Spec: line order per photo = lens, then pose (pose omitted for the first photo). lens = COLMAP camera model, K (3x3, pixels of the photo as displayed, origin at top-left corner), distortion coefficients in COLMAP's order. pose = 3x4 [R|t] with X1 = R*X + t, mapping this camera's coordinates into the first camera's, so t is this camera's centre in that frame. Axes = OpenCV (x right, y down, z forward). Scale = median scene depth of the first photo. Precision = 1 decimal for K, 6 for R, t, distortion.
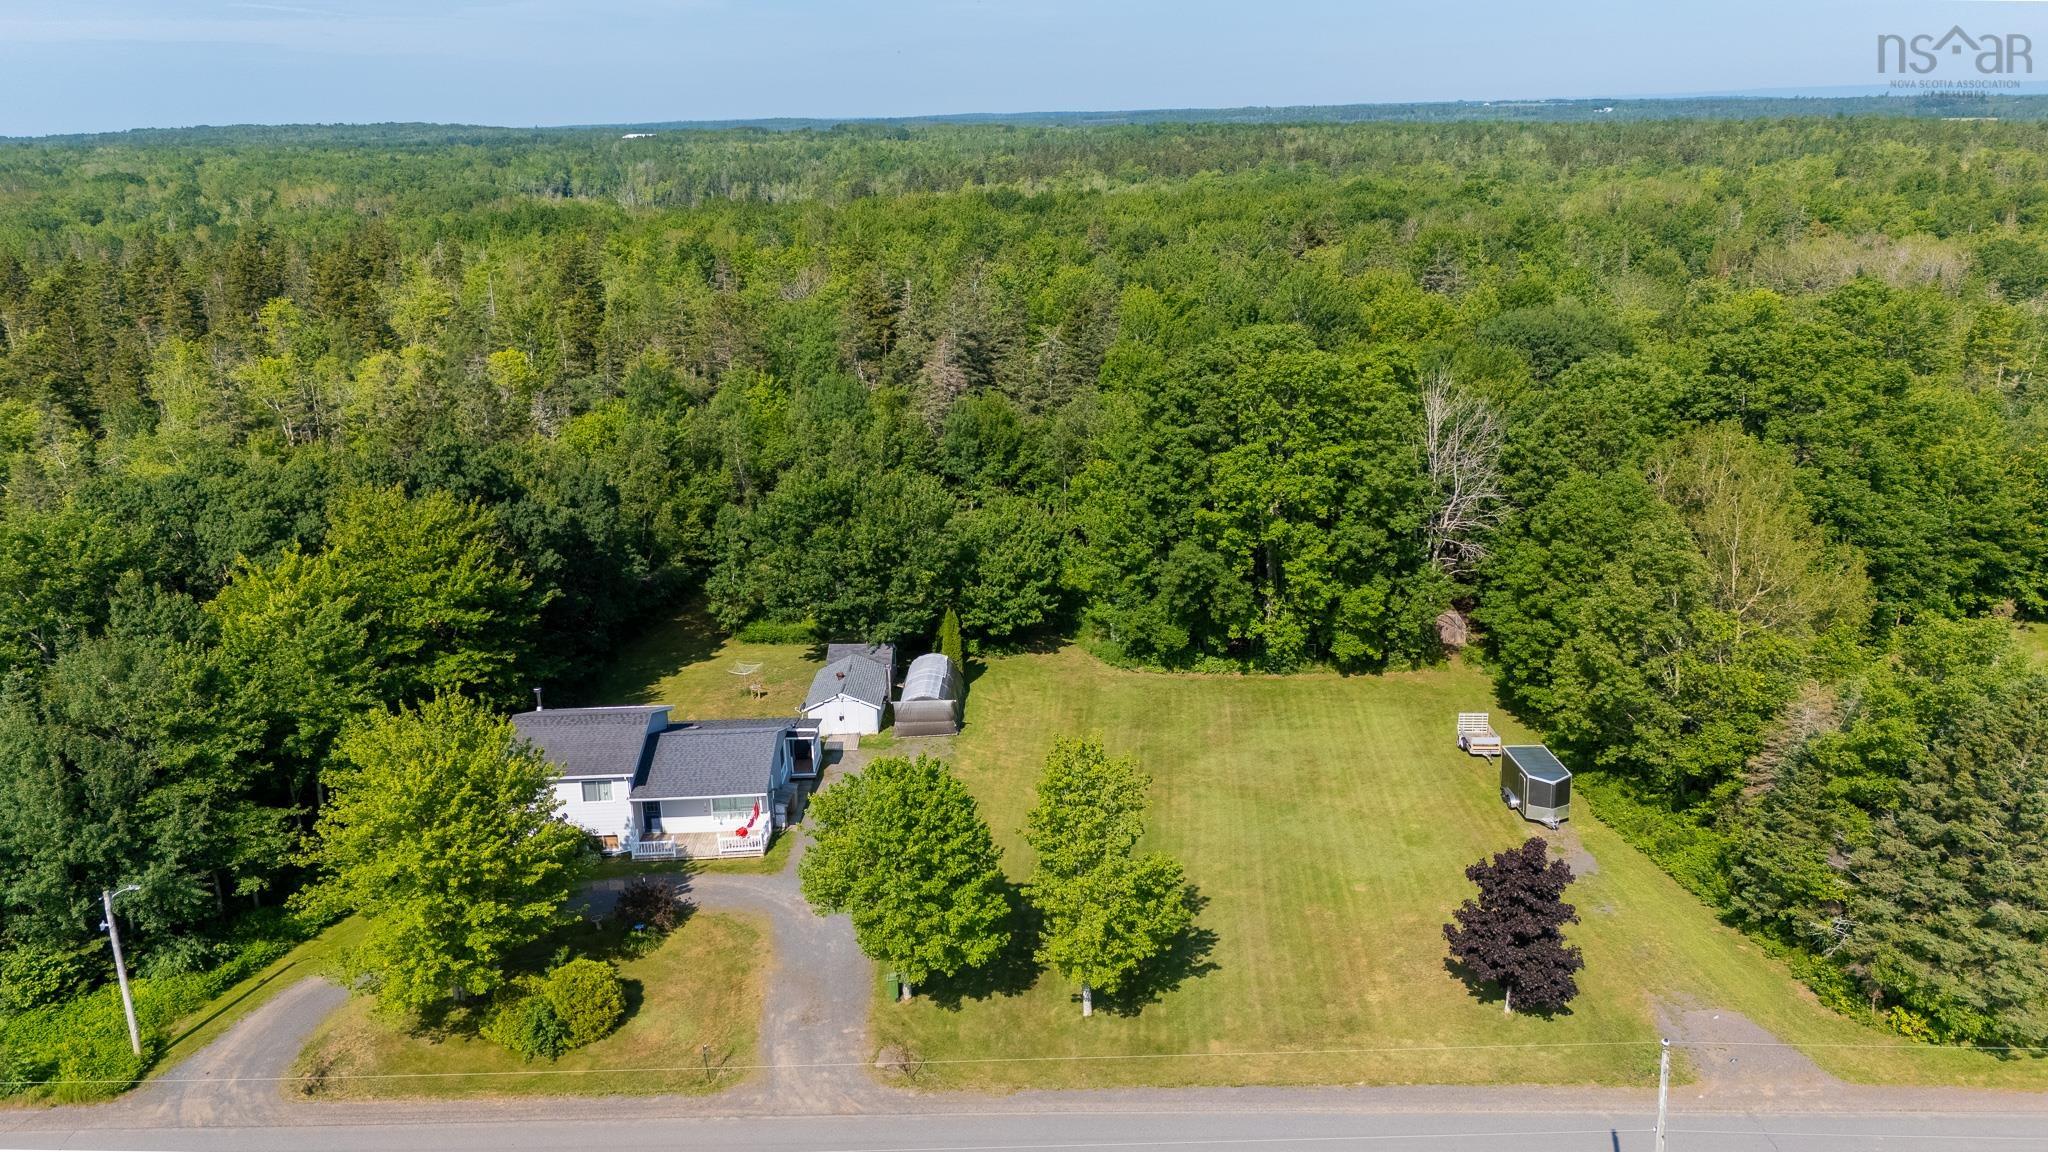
lens RADIAL K [[1514.2, 0, 1012.5], [0, 1514.2, 572.5], [0, 0, 1]] dist [0.048241, -0.010911]
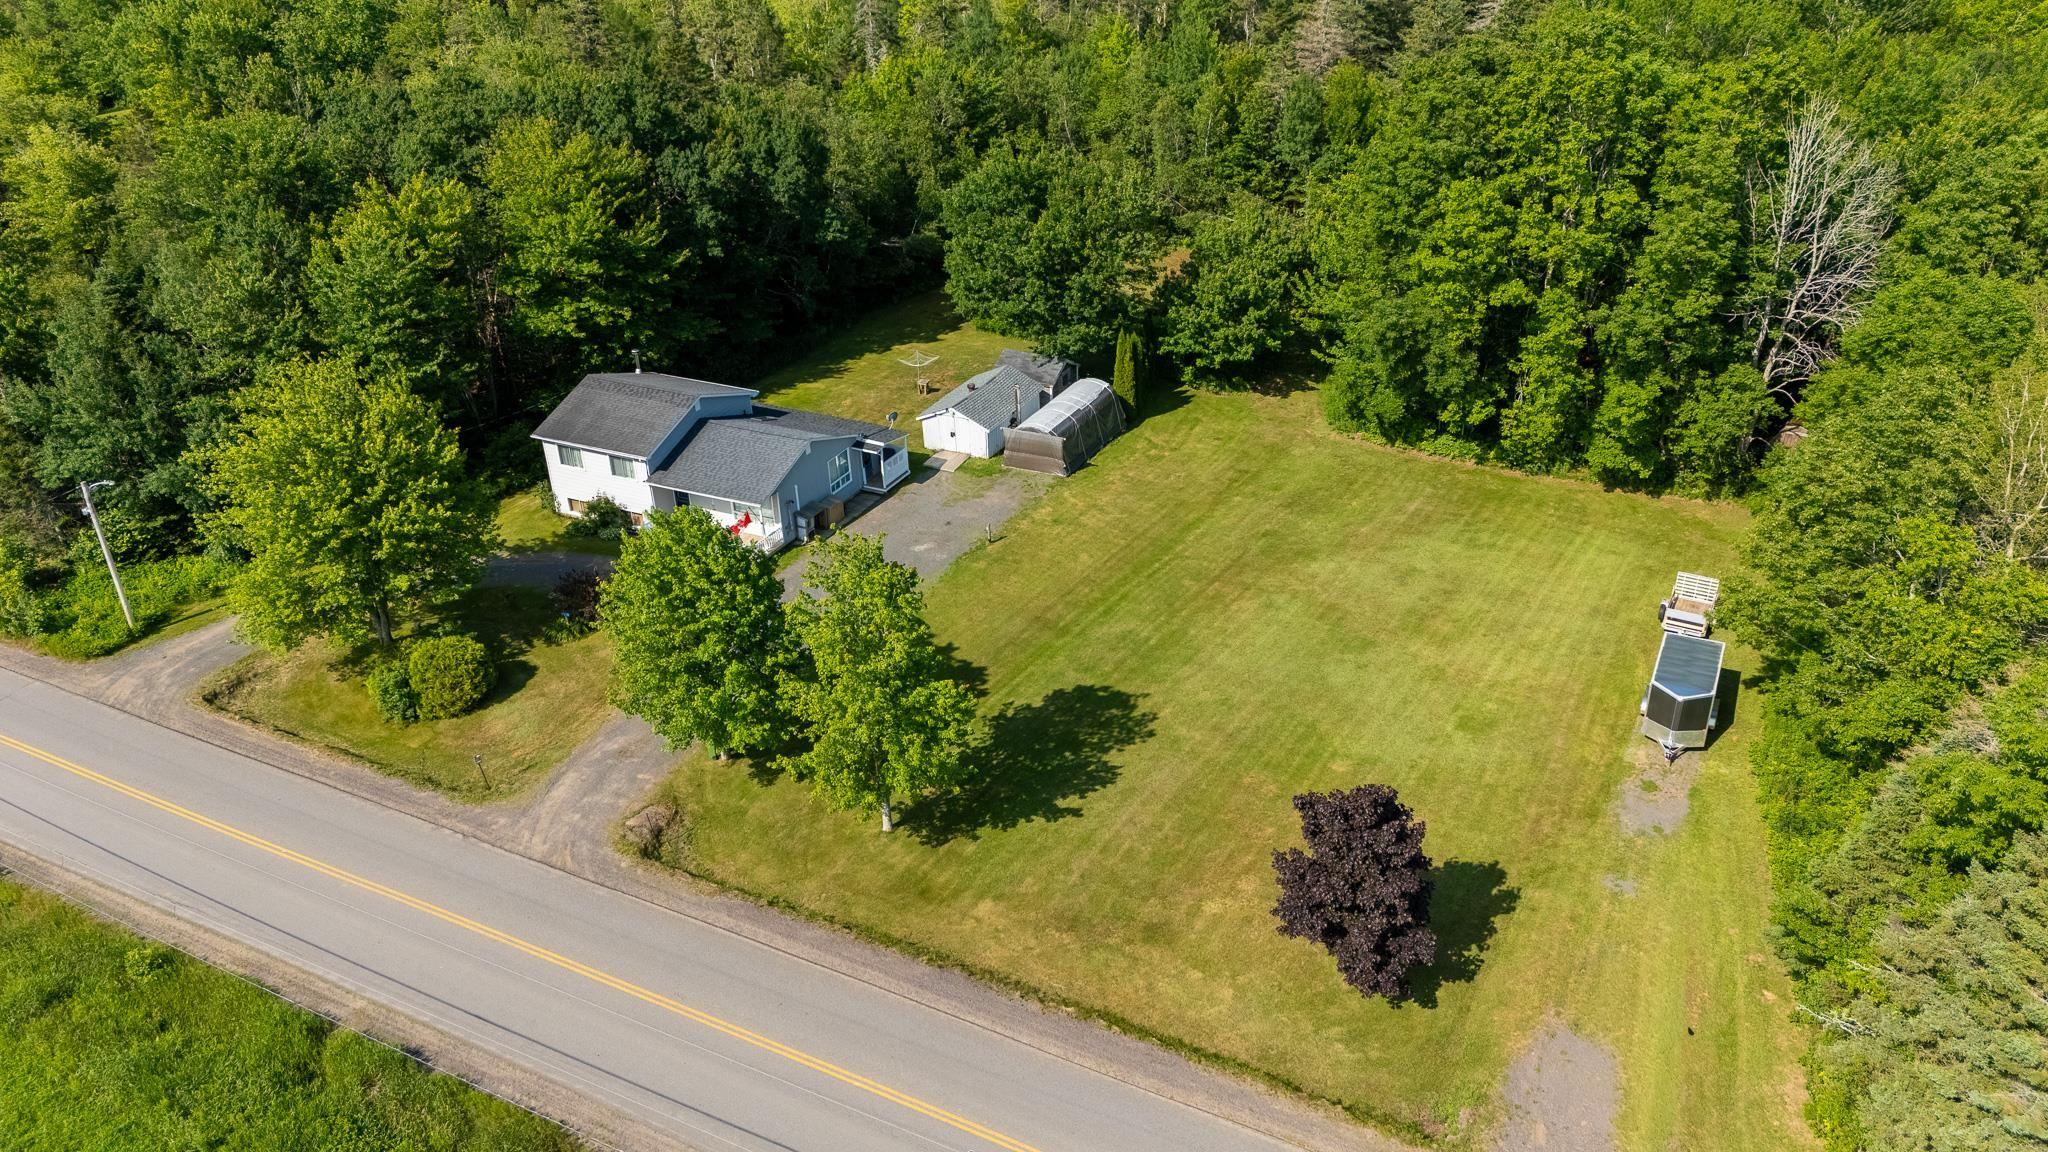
lens RADIAL K [[1514.2, 0, 1031.1], [0, 1514.2, 580.9], [0, 0, 1]] dist [0.048241, -0.010911]
pose [[0.897135, 0.217342, -0.384593, 0.281696], [-0.122136, 0.958696, 0.256874, -0.055910], [0.424538, -0.183477, 0.886625, 0.178748]]
